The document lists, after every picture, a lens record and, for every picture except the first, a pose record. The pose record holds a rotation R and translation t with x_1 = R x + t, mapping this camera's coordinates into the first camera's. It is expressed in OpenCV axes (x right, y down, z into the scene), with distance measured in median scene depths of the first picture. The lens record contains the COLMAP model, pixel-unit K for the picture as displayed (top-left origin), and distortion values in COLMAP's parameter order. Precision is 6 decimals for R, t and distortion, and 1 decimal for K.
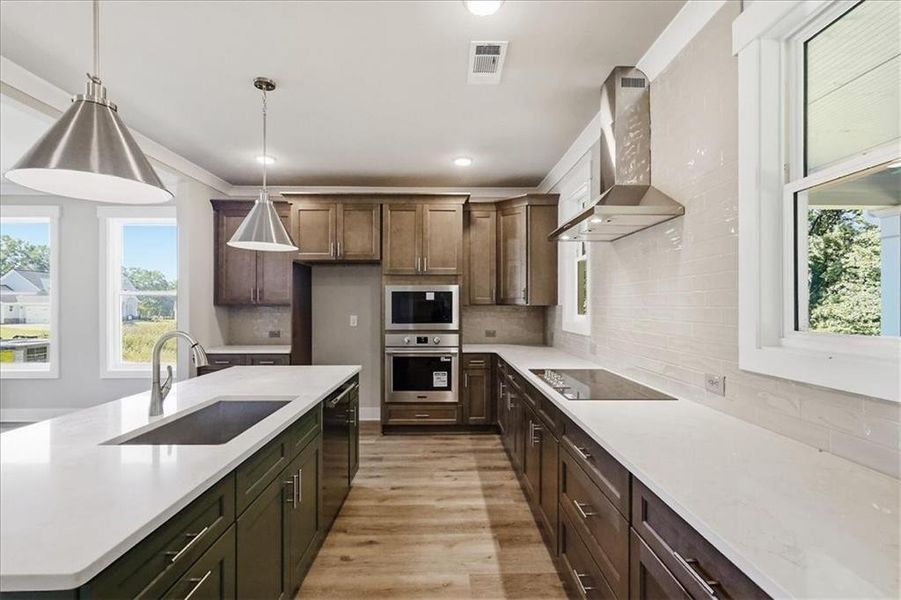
lens RADIAL K [[407.1, 0, 454.3], [0, 407.1, 304.9], [0, 0, 1]] dist [-0.000862, 0.000026]
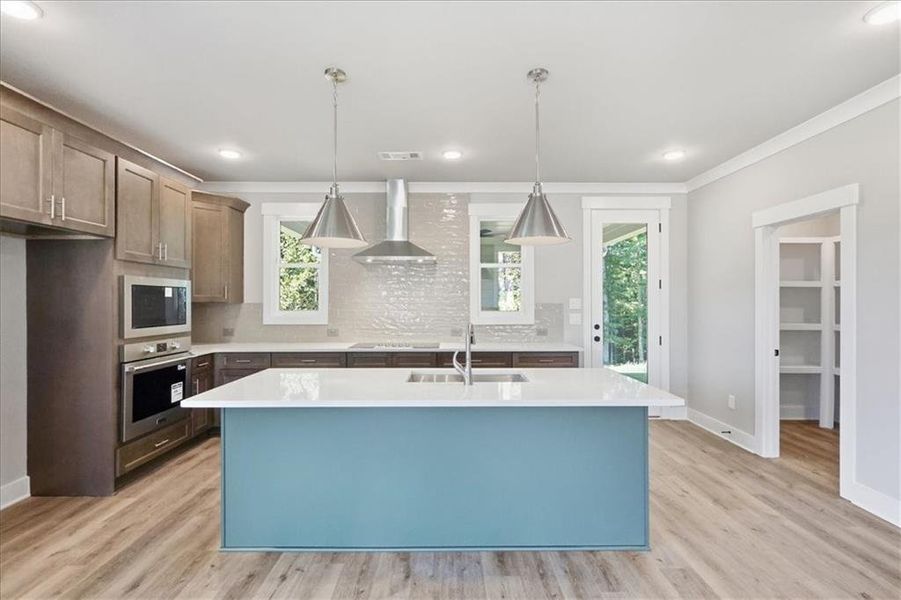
lens RADIAL K [[401.8, 0, 450.5], [0, 401.8, 300.0], [0, 0, 1]] dist [-0.001602, -0.000178]
pose [[0.023263, 0.004395, 0.999720, -0.847056], [-0.002556, 0.999987, -0.004336, -0.003971], [-0.999726, -0.002455, 0.023274, 0.422960]]
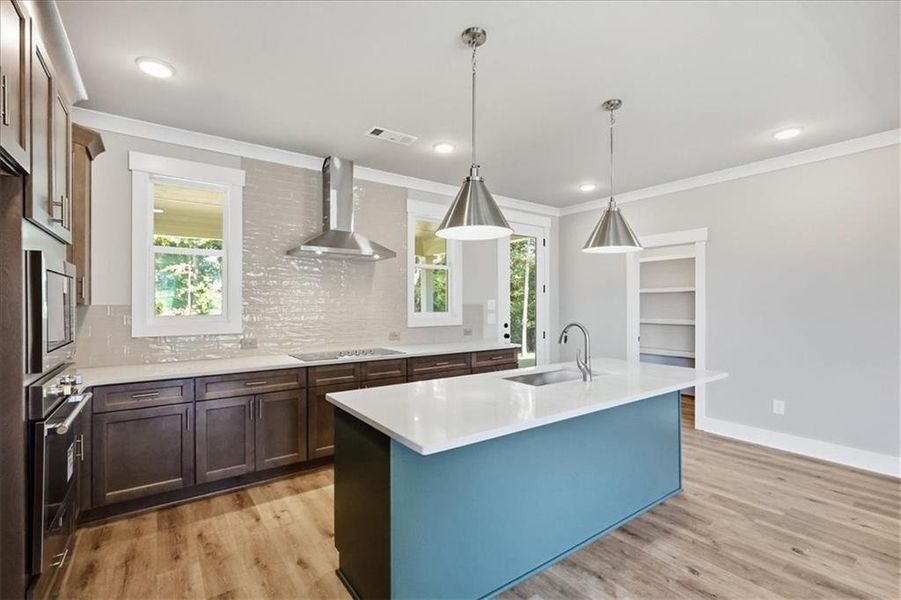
lens RADIAL K [[402.3, 0, 448.7], [0, 402.3, 301.8], [0, 0, 1]] dist [-0.003587, -0.000470]
pose [[-0.556013, 0.002989, 0.831168, -0.668875], [-0.002505, 0.999983, -0.005272, -0.001558], [-0.831170, -0.005014, -0.555996, 0.897287]]
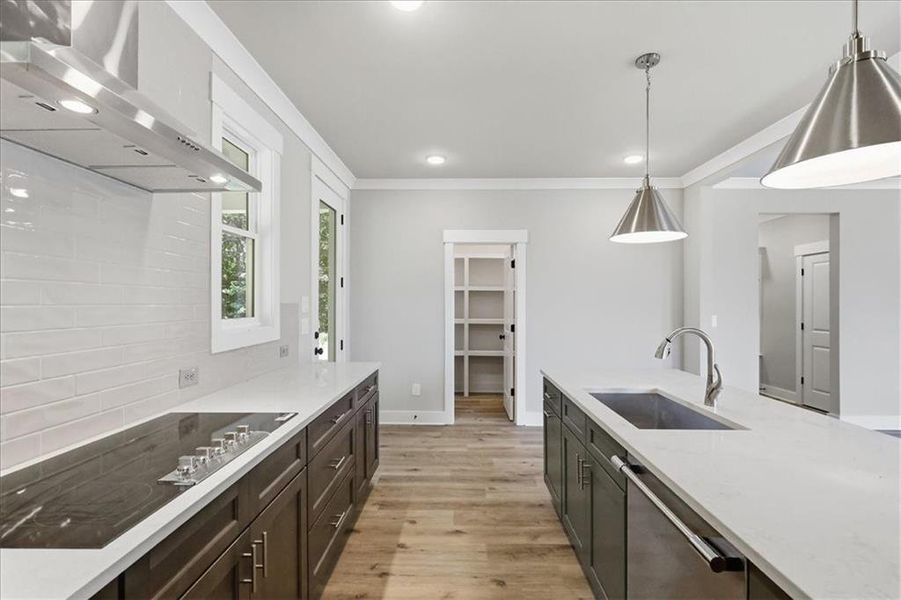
lens RADIAL K [[413.5, 0, 451.0], [0, 413.5, 294.7], [0, 0, 1]] dist [0.001149, -0.000336]
pose [[-0.998583, -0.001905, 0.053175, -0.039268], [-0.002897, 0.999823, -0.018580, -0.003818], [-0.053130, -0.018708, -0.998412, 0.890812]]
